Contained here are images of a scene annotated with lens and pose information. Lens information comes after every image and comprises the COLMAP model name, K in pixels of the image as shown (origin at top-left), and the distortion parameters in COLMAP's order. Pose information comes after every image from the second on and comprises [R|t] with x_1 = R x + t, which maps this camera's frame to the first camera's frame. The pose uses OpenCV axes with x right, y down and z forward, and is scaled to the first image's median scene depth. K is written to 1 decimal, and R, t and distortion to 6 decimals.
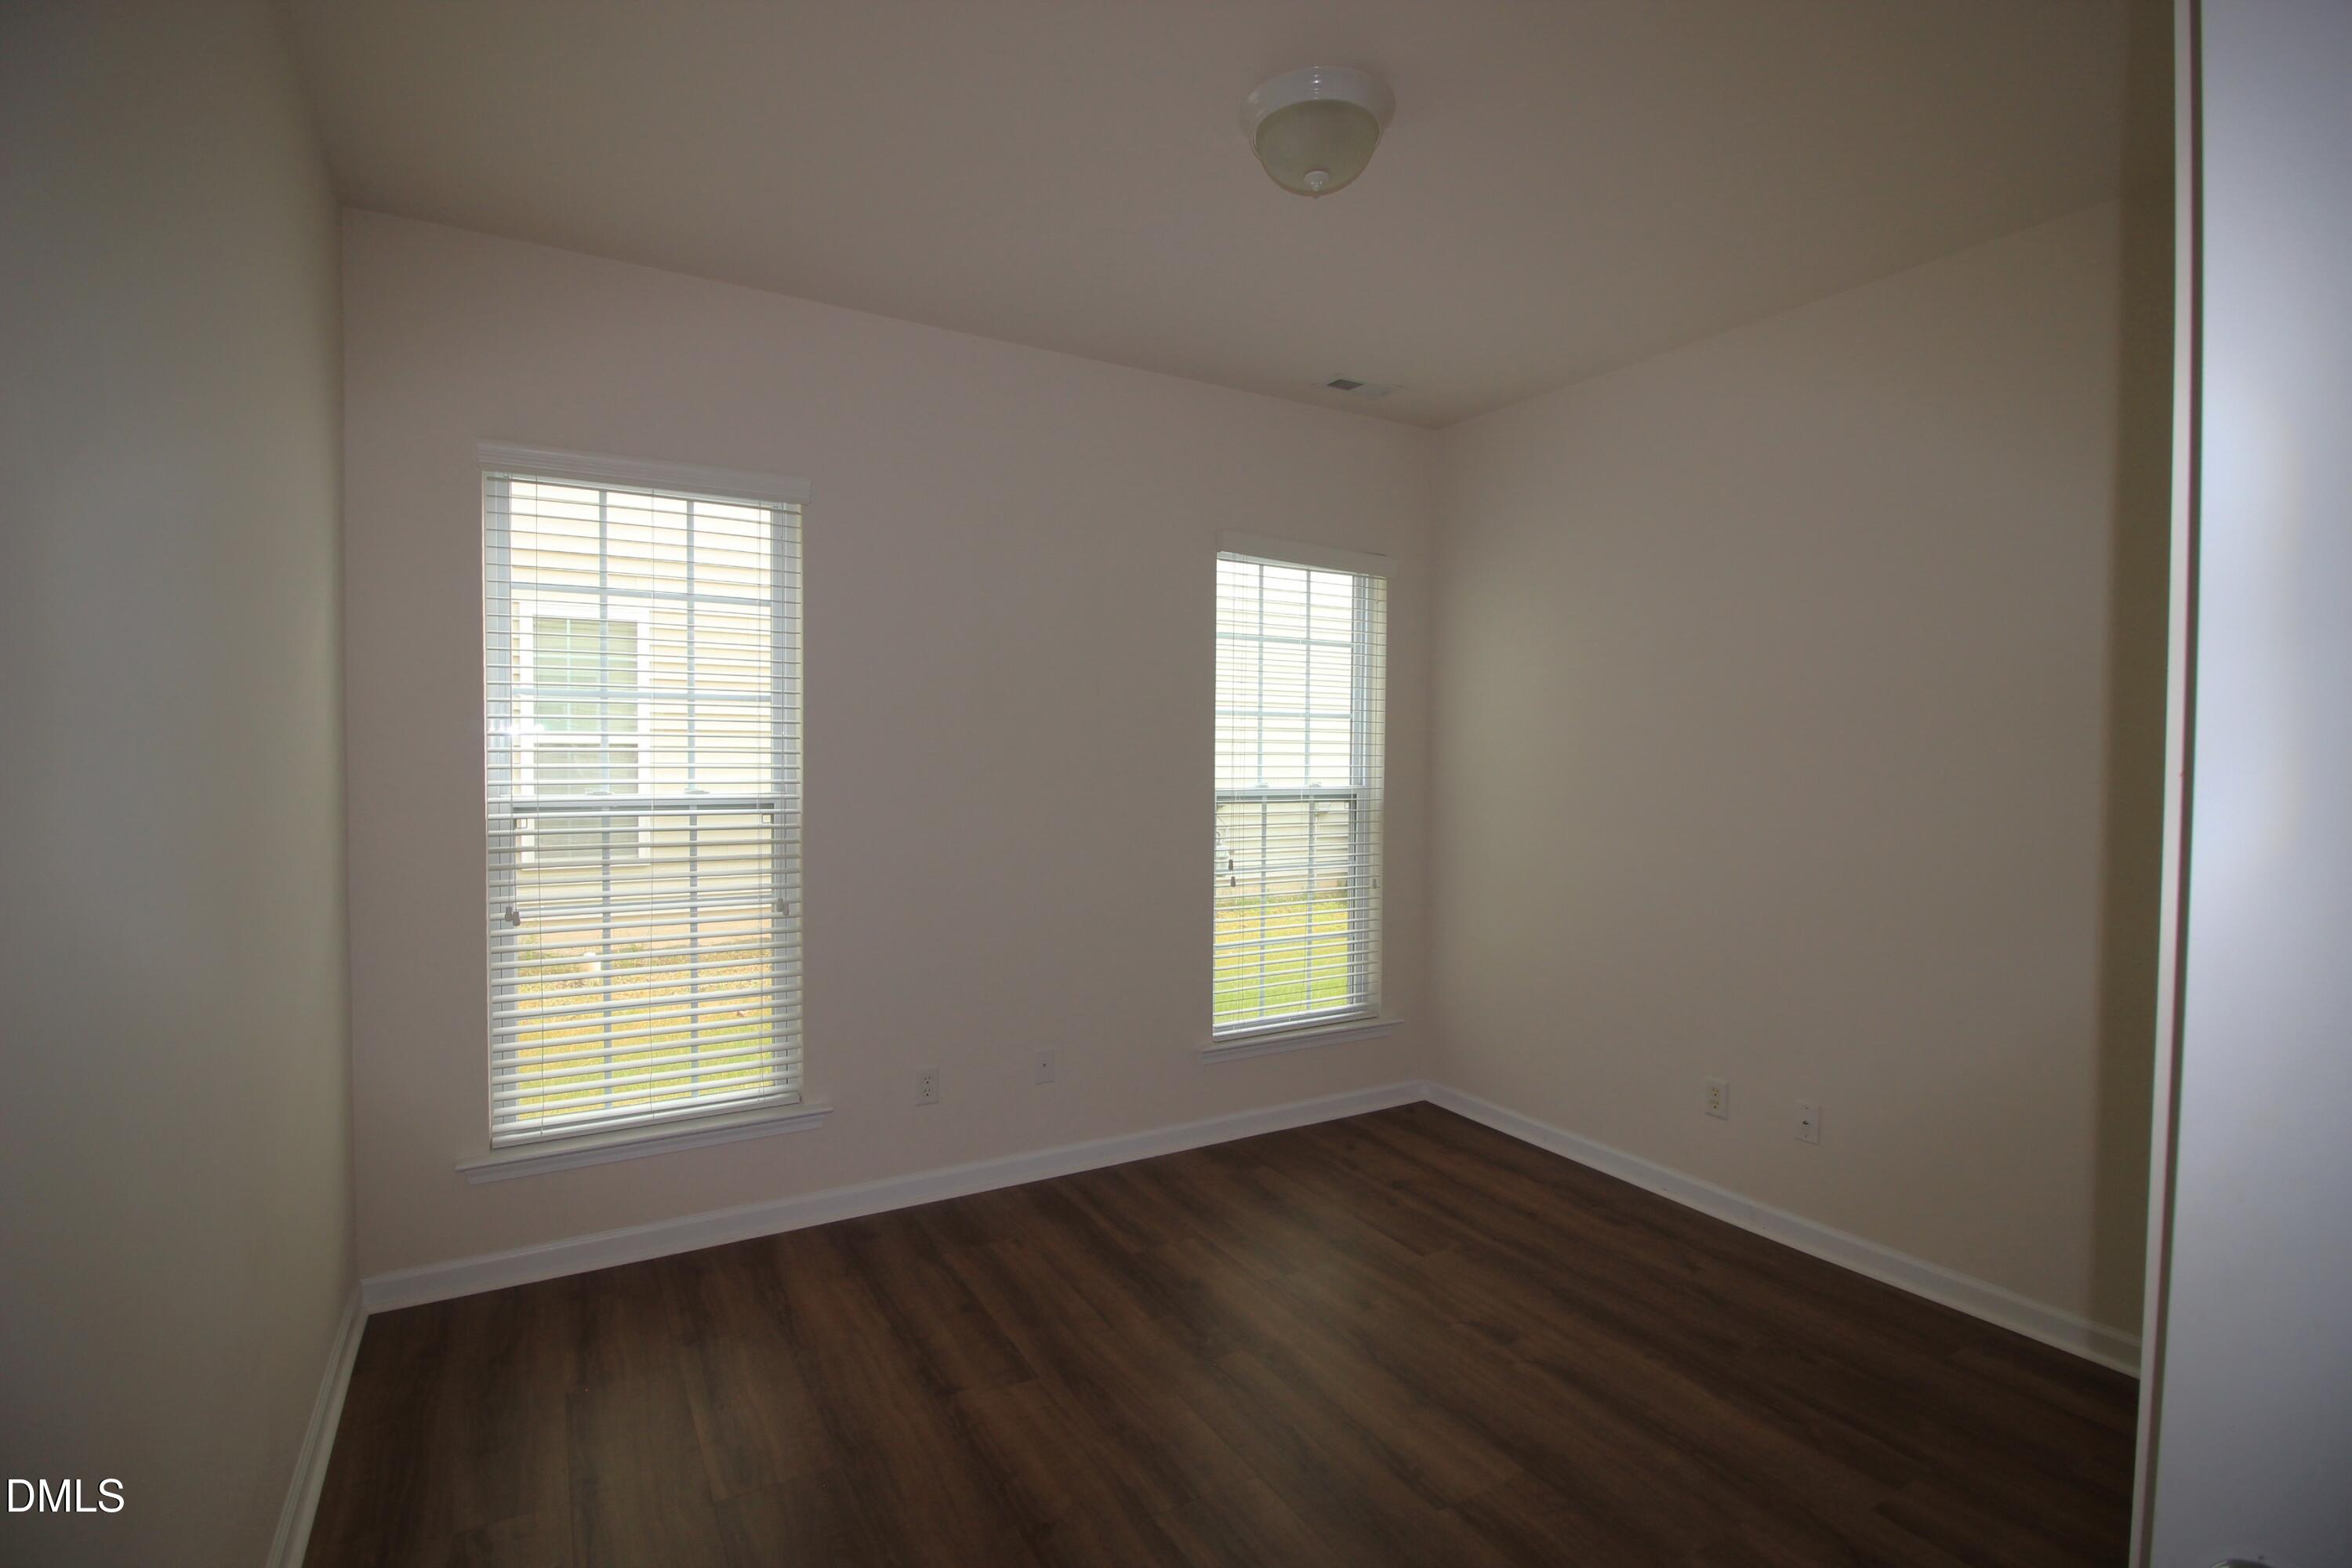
lens RADIAL K [[1118.1, 0, 1166.7], [0, 1118.1, 783.6], [0, 0, 1]] dist [-0.003712, -0.001648]
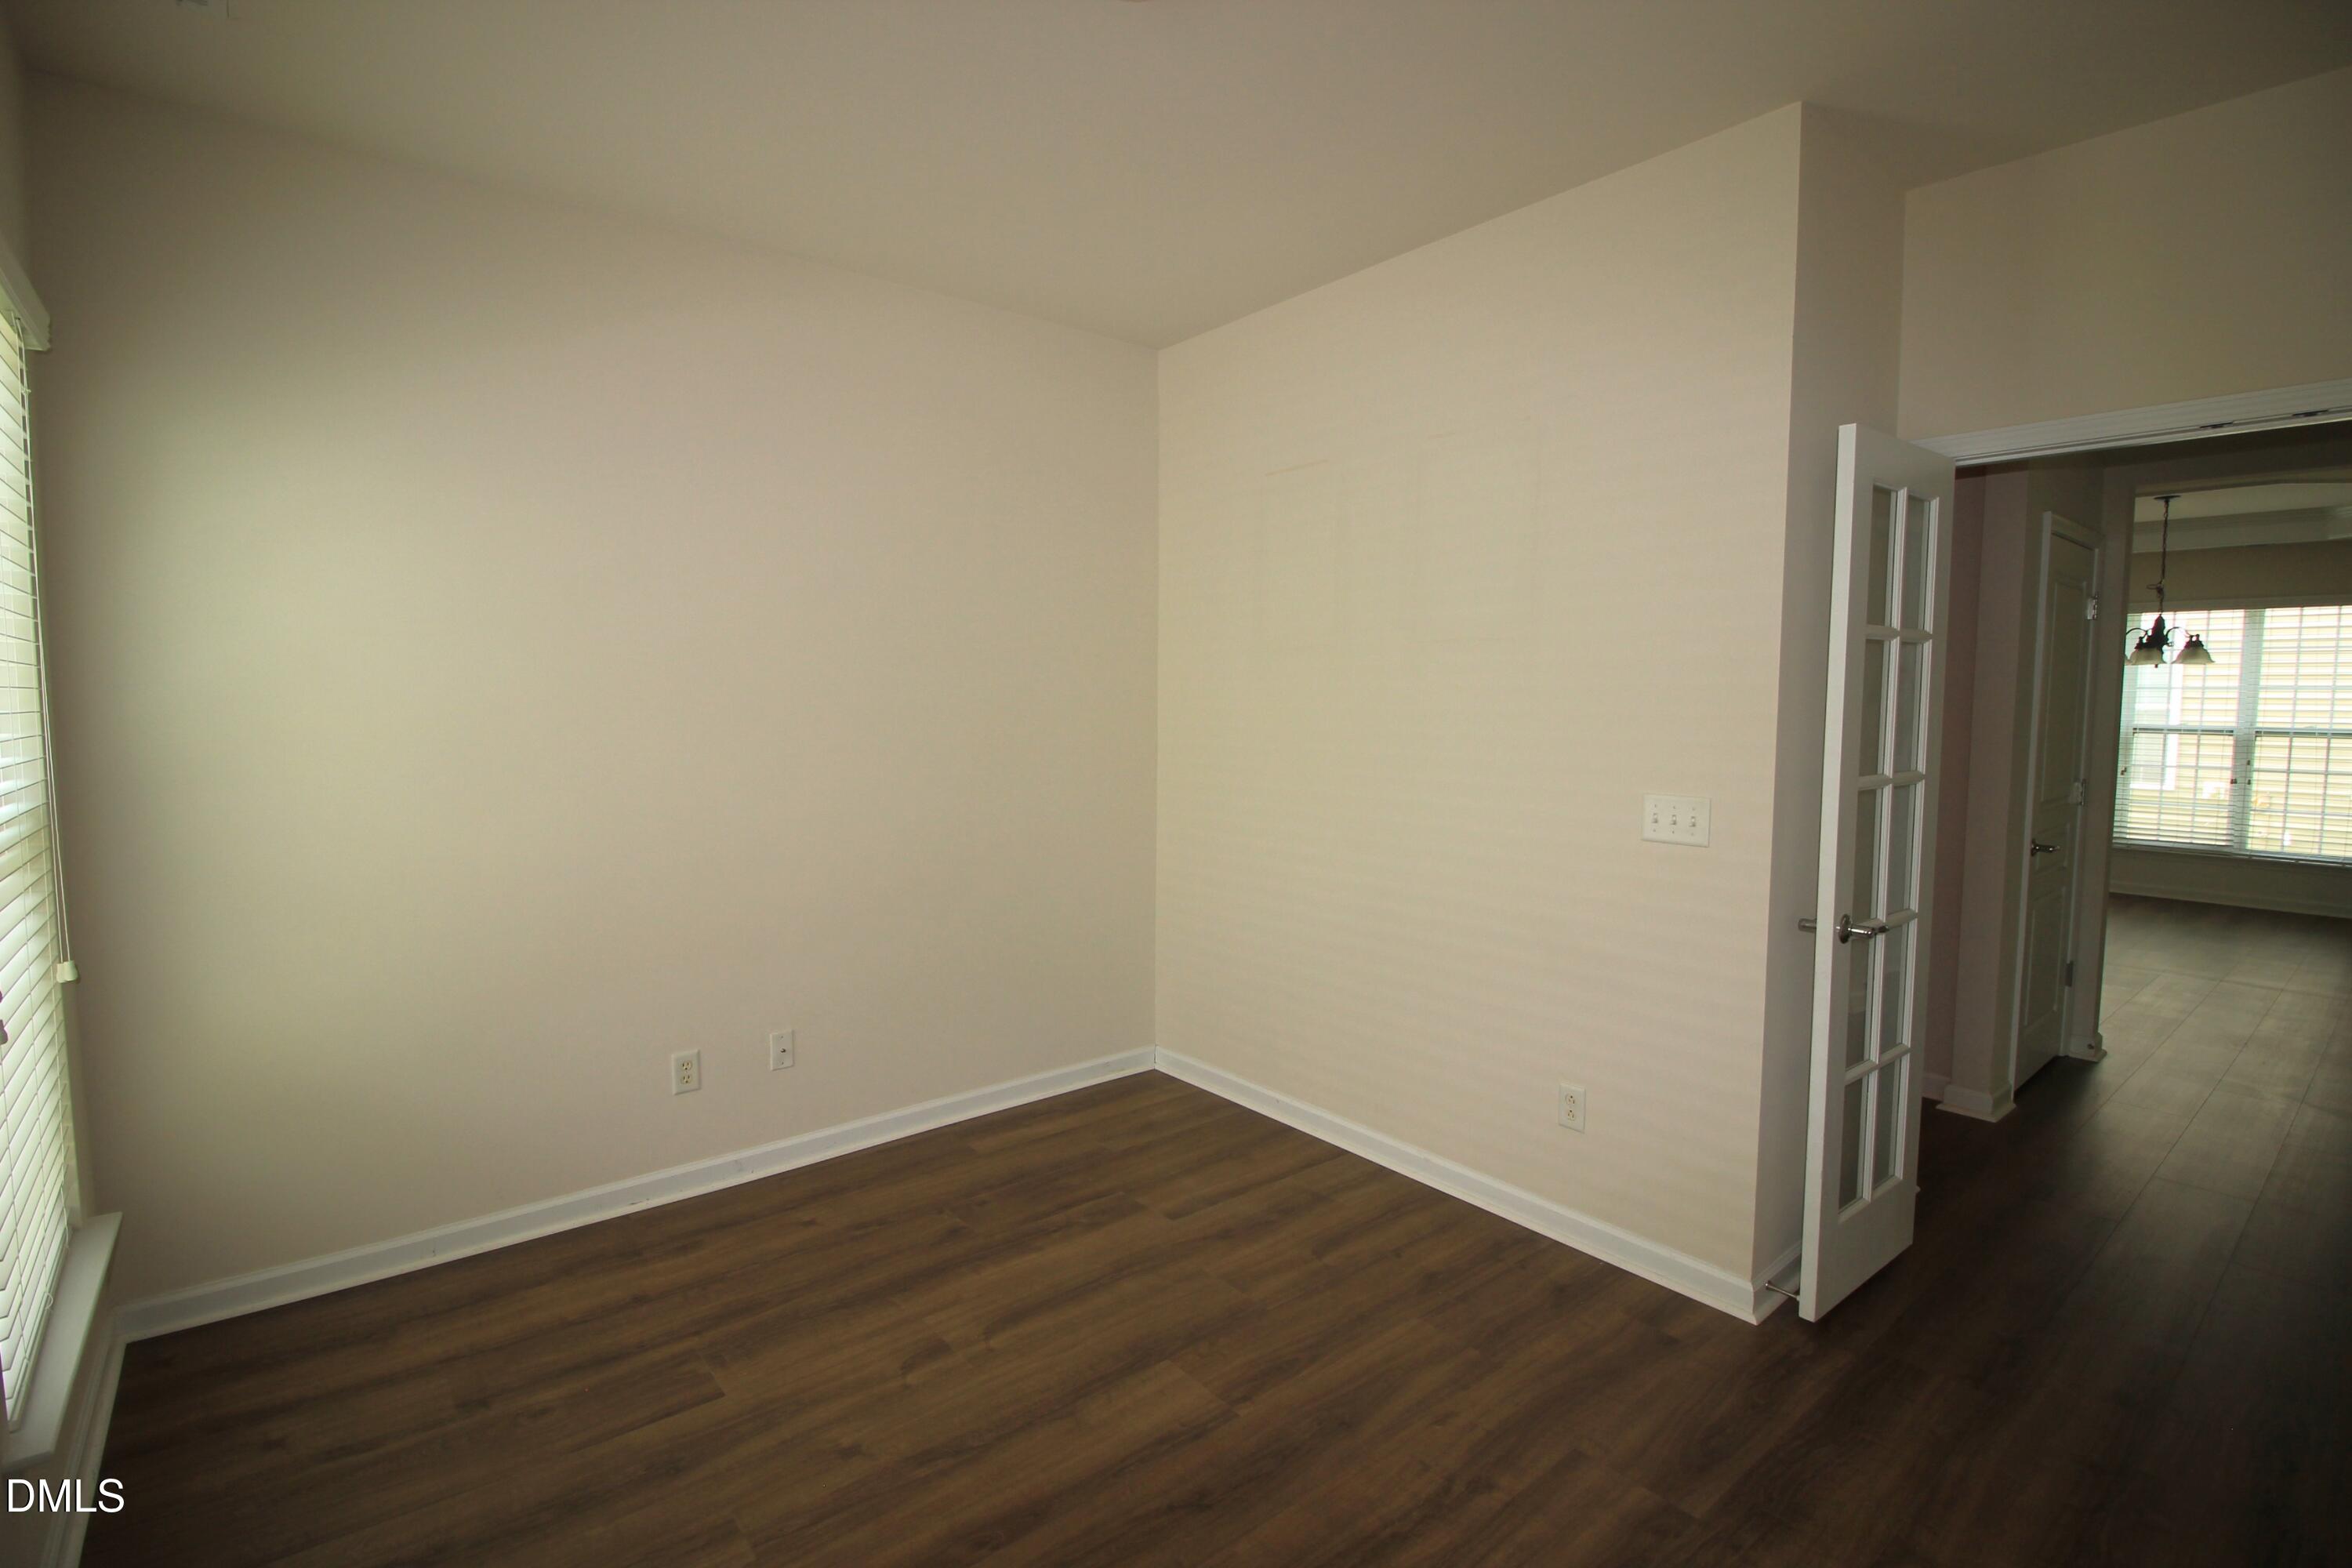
lens RADIAL K [[1118.1, 0, 1163.4], [0, 1118.1, 784.9], [0, 0, 1]] dist [-0.003712, -0.001648]
pose [[-0.150637, -0.100473, 0.983470, -0.487392], [0.030005, 0.993899, 0.106134, -0.043791], [-0.988134, 0.045497, -0.146703, 0.791631]]
